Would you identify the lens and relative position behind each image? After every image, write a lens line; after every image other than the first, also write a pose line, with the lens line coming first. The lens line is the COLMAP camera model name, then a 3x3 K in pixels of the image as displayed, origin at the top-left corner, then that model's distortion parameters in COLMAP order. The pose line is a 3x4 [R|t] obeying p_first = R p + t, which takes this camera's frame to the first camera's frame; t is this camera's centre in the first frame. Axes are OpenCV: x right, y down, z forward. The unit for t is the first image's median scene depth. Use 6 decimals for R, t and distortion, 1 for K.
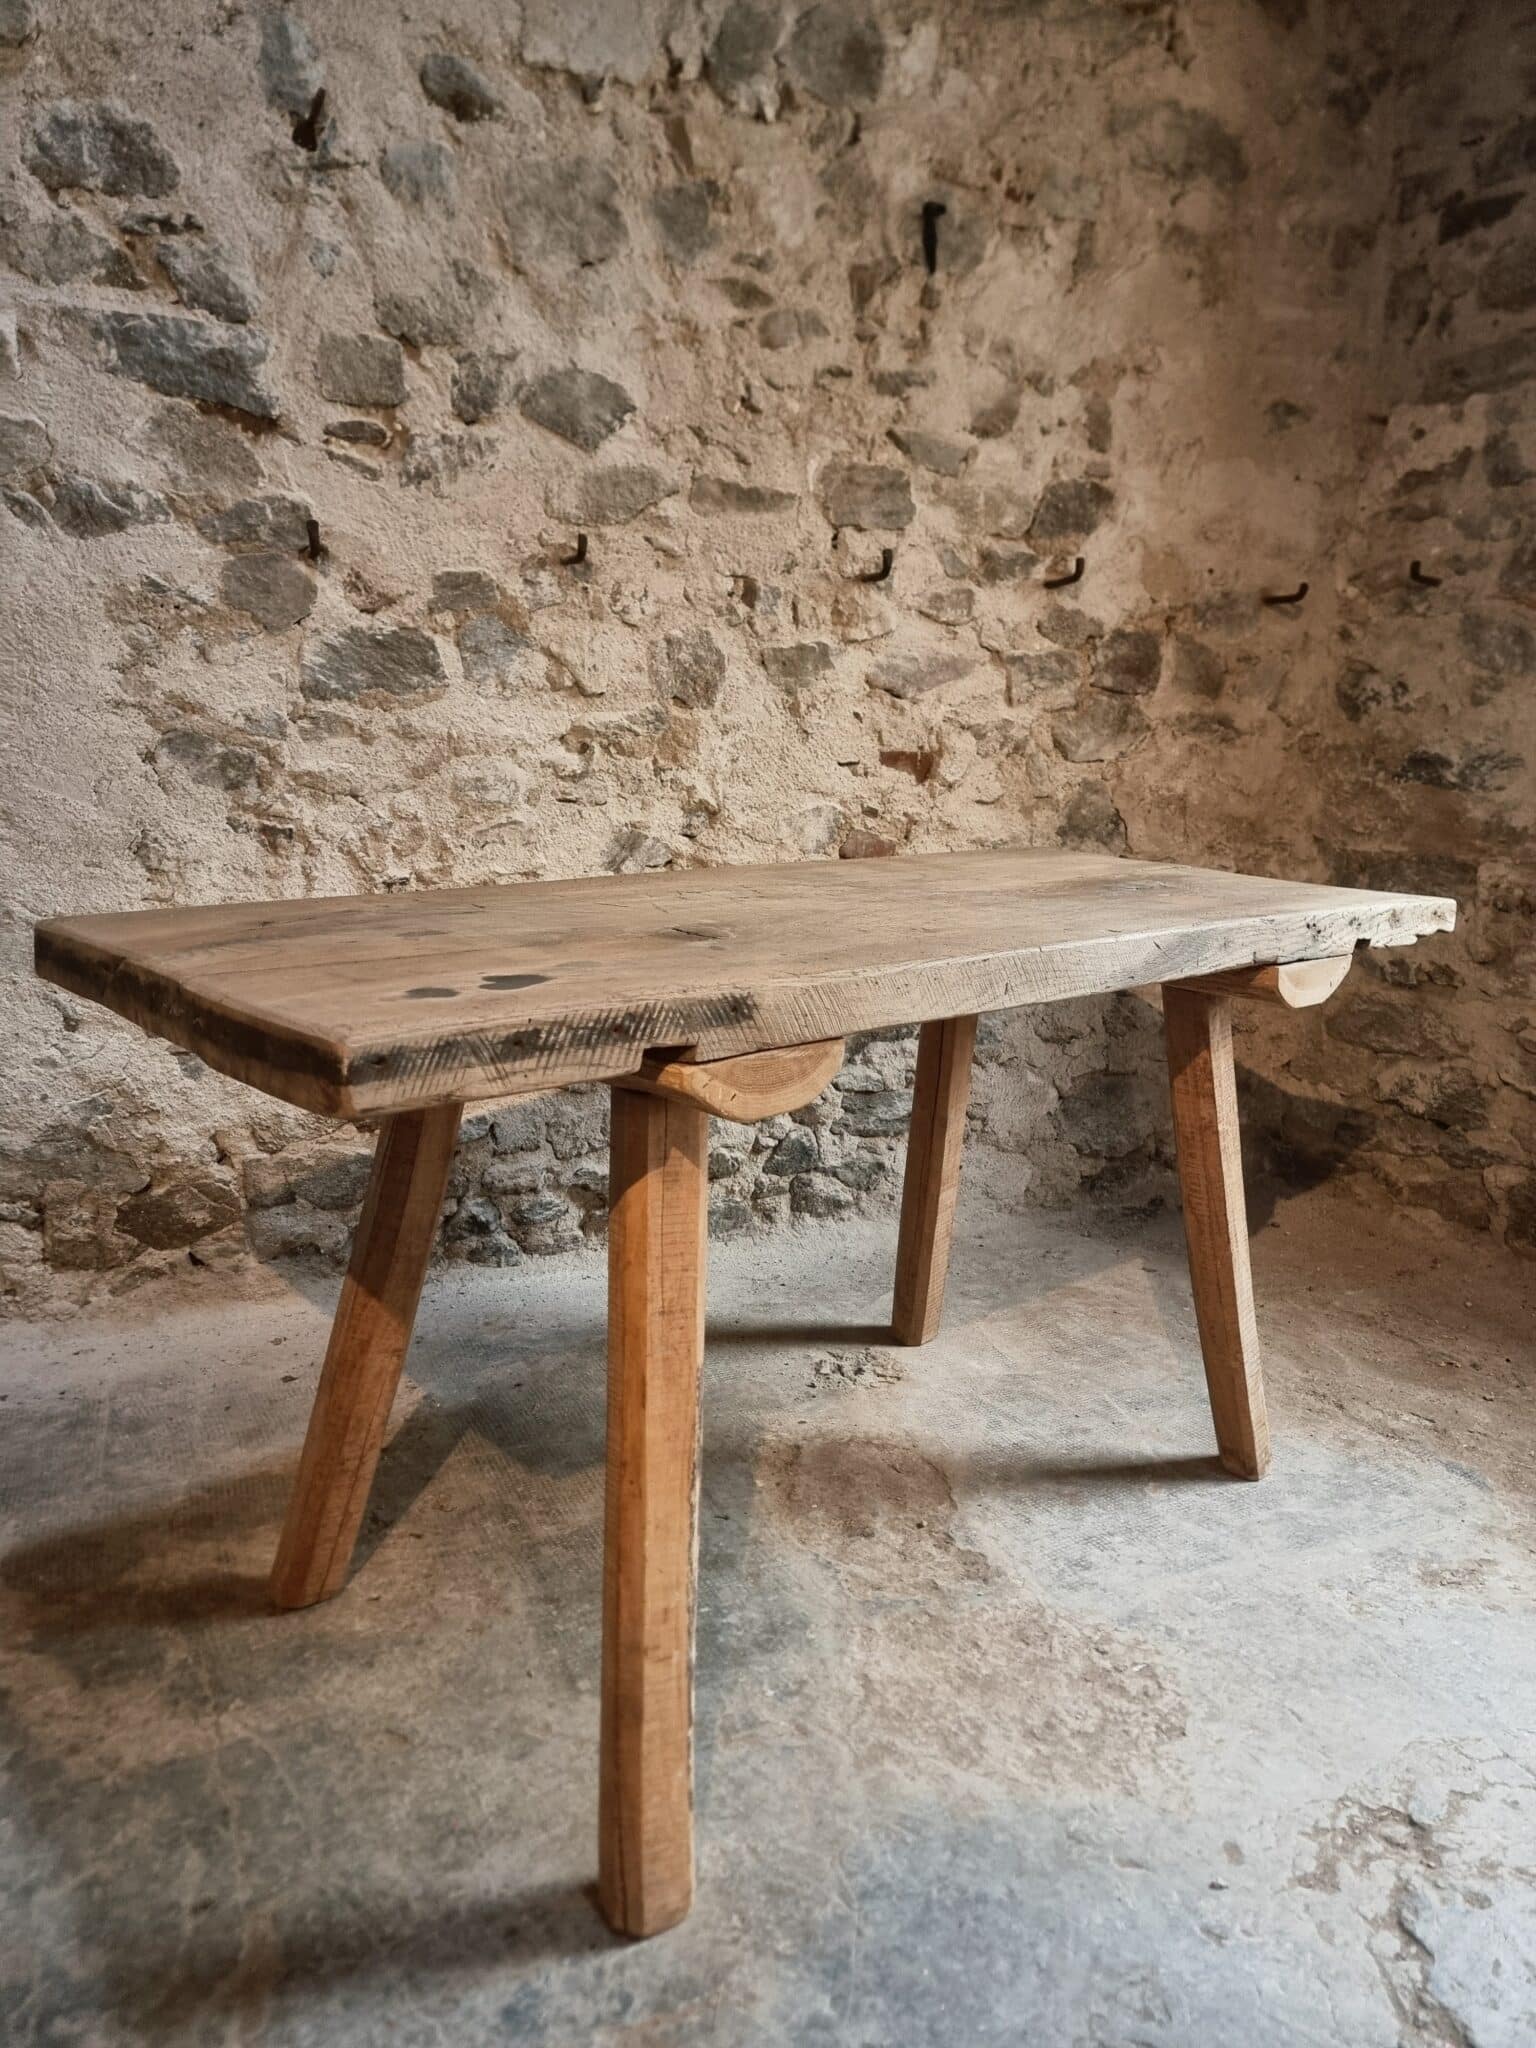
lens RADIAL K [[1433.8, 0, 739.4], [0, 1433.8, 1027.4], [0, 0, 1]] dist [0.067633, -0.065830]
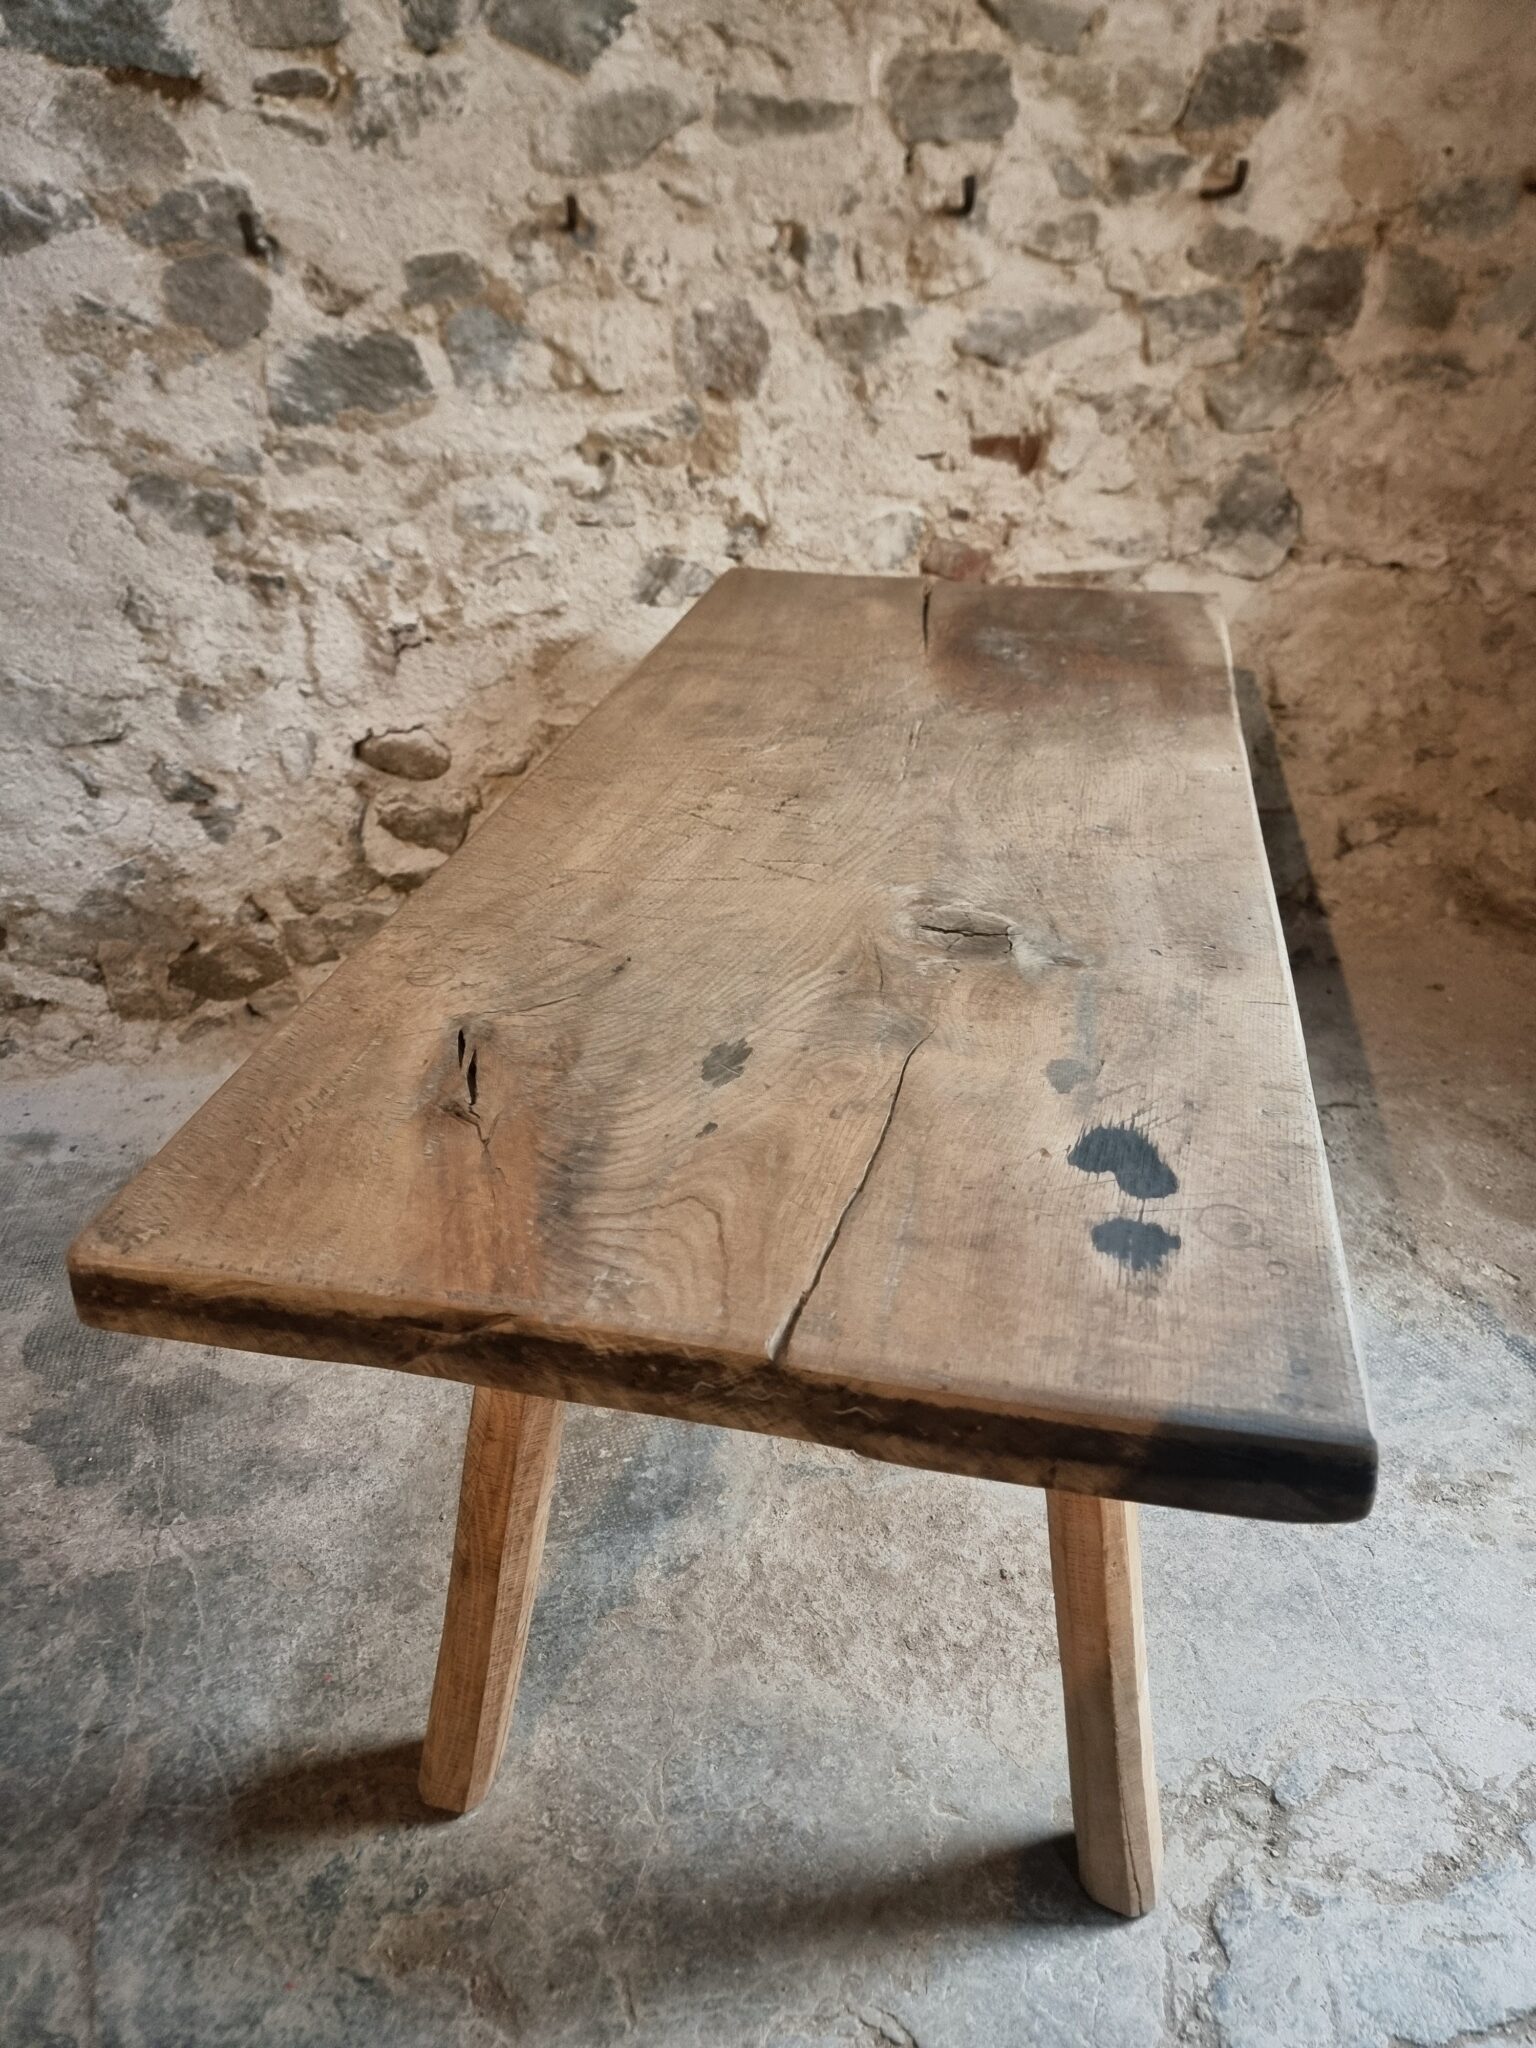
lens RADIAL K [[1441.3, 0, 742.2], [0, 1441.3, 1018.8], [0, 0, 1]] dist [0.061201, -0.060106]
pose [[0.978930, 0.051140, -0.197690, 0.168663], [0.009177, 0.956134, 0.292787, -0.133181], [0.203992, -0.288432, 0.935518, 0.109680]]
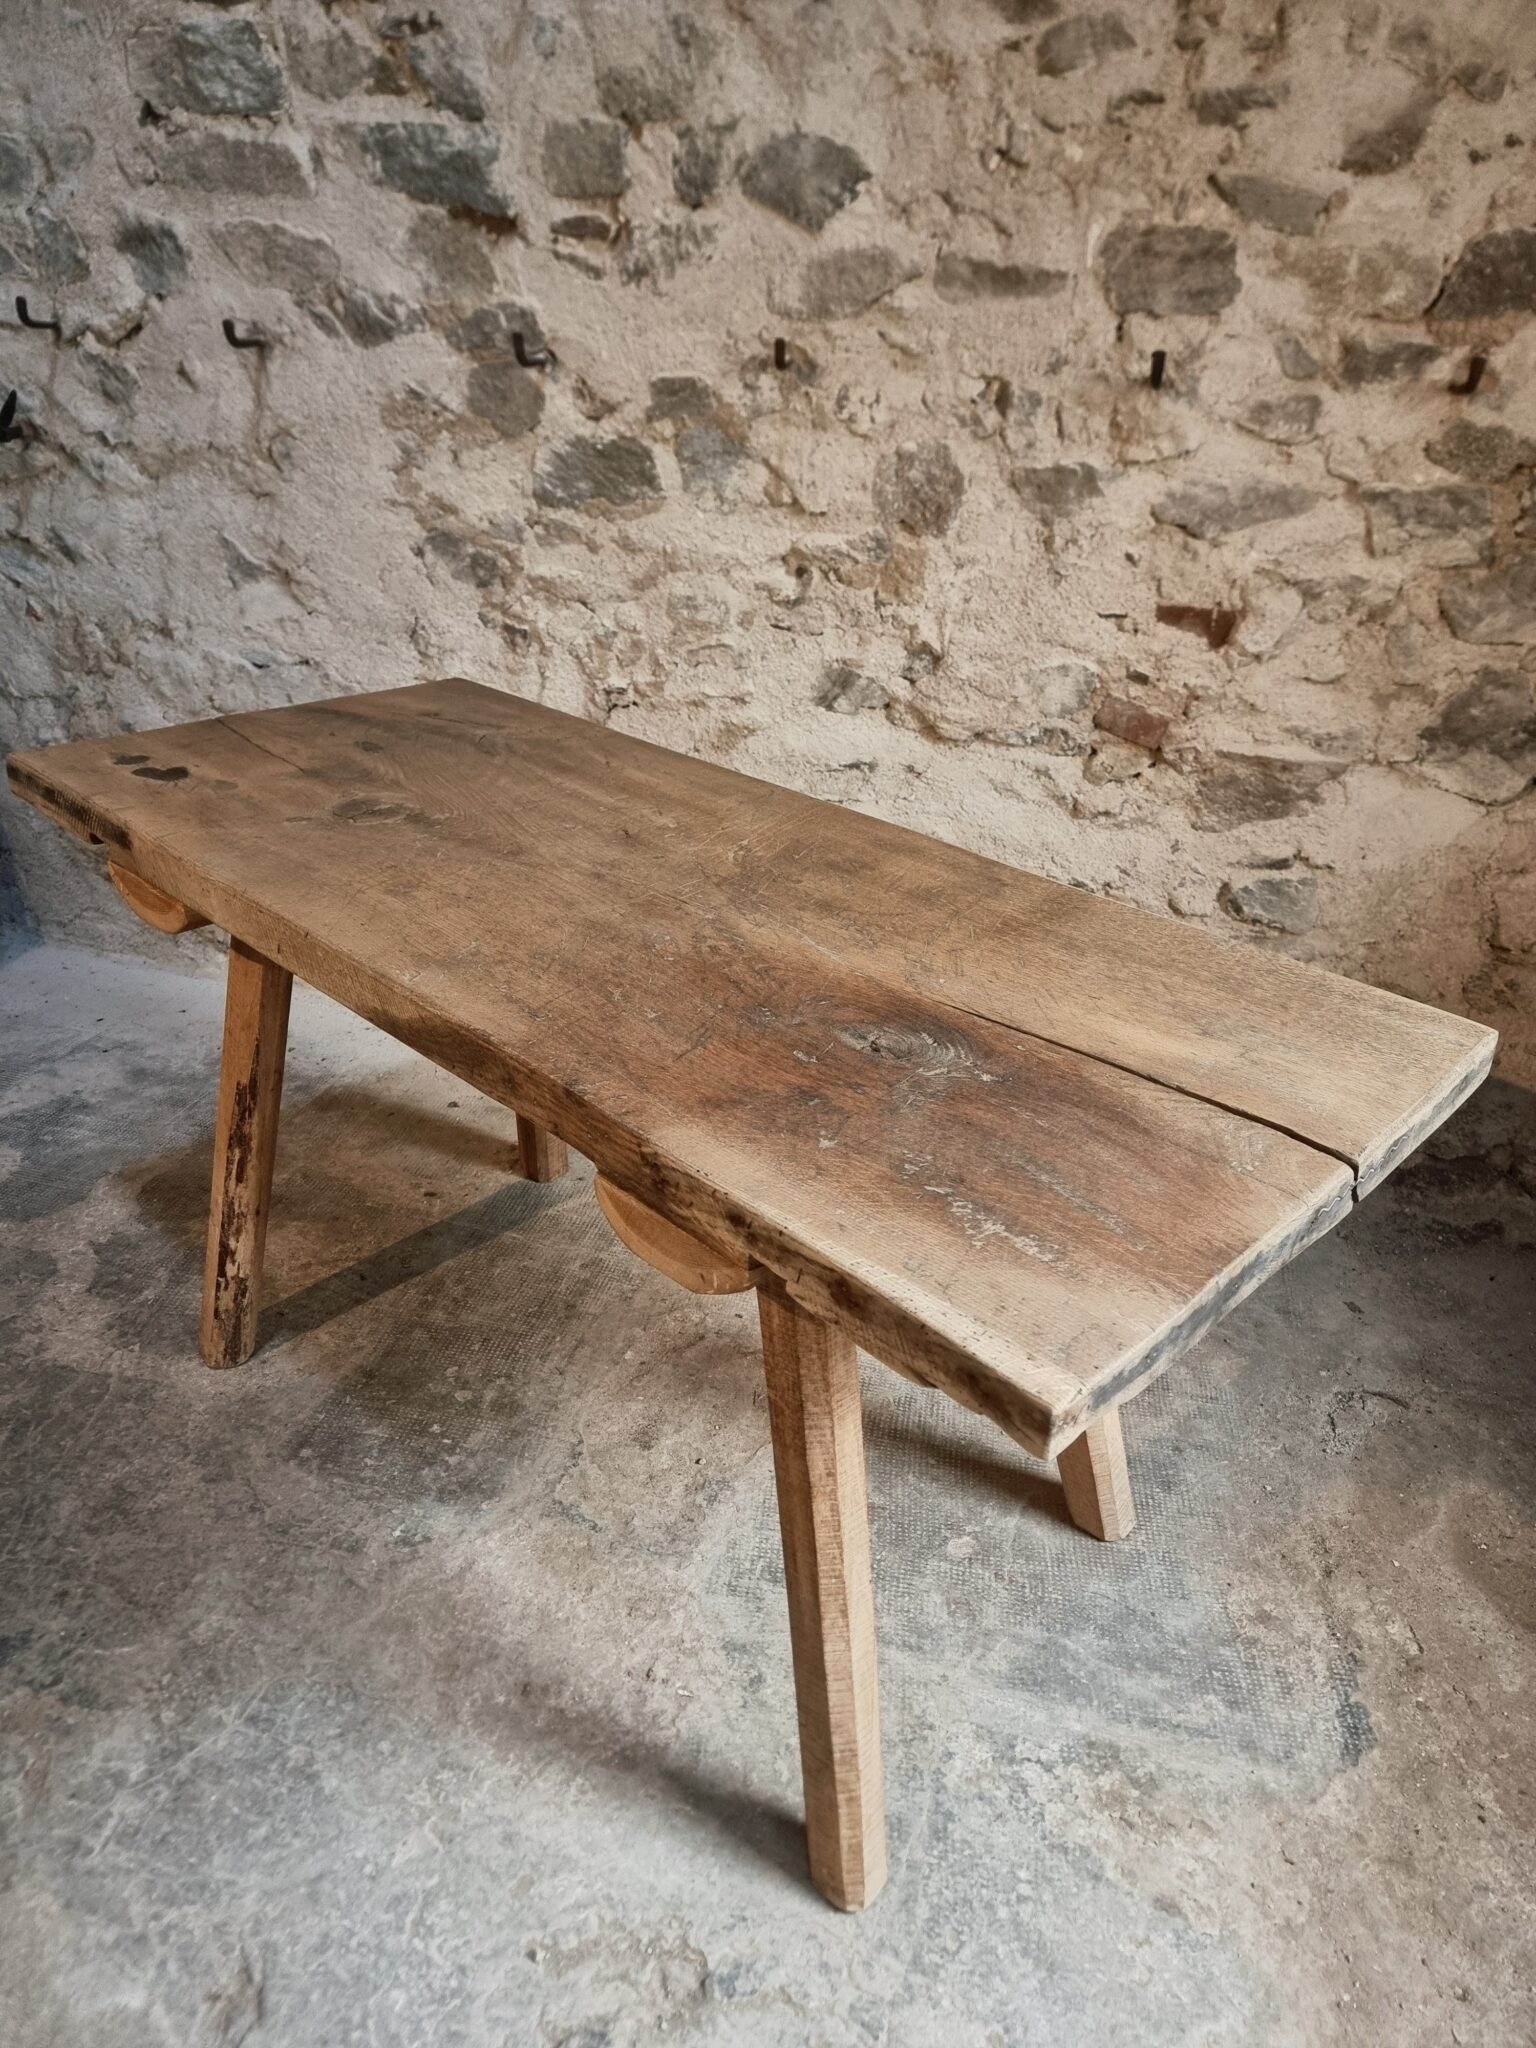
lens RADIAL K [[1441.3, 0, 753.3], [0, 1441.3, 1017.7], [0, 0, 1]] dist [0.061201, -0.060106]
pose [[0.772951, 0.293900, -0.562290, 0.498747], [-0.144562, 0.944511, 0.294959, -0.201458], [0.617777, -0.146703, 0.772547, 0.221117]]
